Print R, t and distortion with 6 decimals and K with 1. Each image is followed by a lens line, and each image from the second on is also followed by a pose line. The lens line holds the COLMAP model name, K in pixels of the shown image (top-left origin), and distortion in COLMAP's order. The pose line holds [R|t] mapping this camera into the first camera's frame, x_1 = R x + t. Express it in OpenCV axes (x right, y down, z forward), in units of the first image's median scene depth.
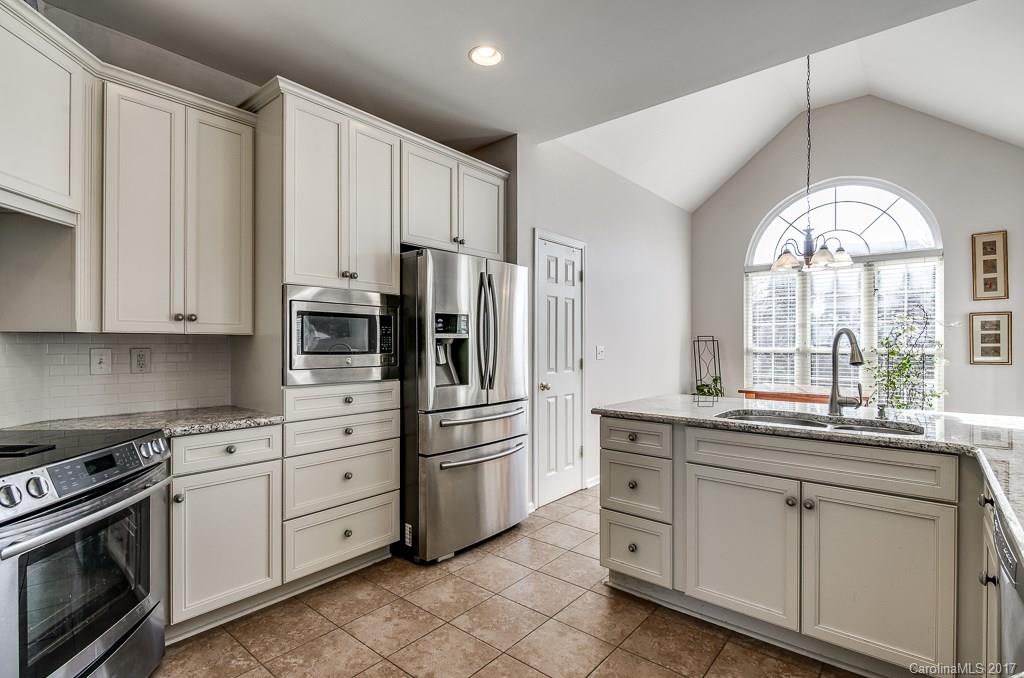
lens RADIAL K [[485.8, 0, 517.7], [0, 485.8, 343.8], [0, 0, 1]] dist [0.000515, -0.001410]
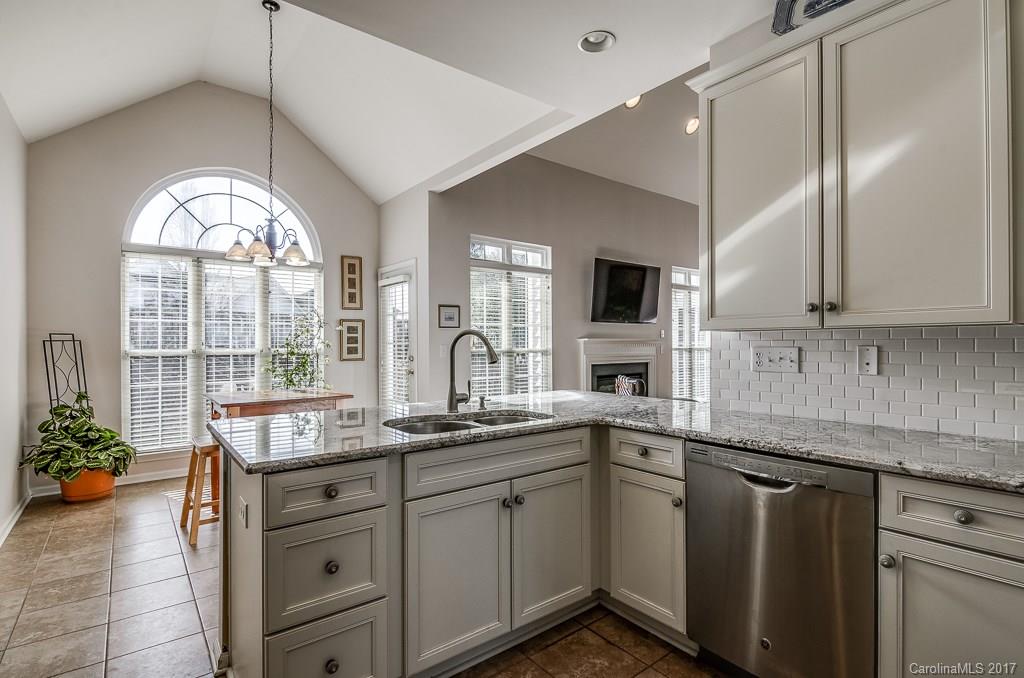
lens RADIAL K [[485.8, 0, 505.7], [0, 485.8, 339.9], [0, 0, 1]] dist [0.000515, -0.001410]
pose [[0.226839, 0.007382, 0.973904, -0.167703], [0.002584, 0.999963, -0.008182, -0.000355], [-0.973929, 0.004372, 0.226812, 0.318846]]
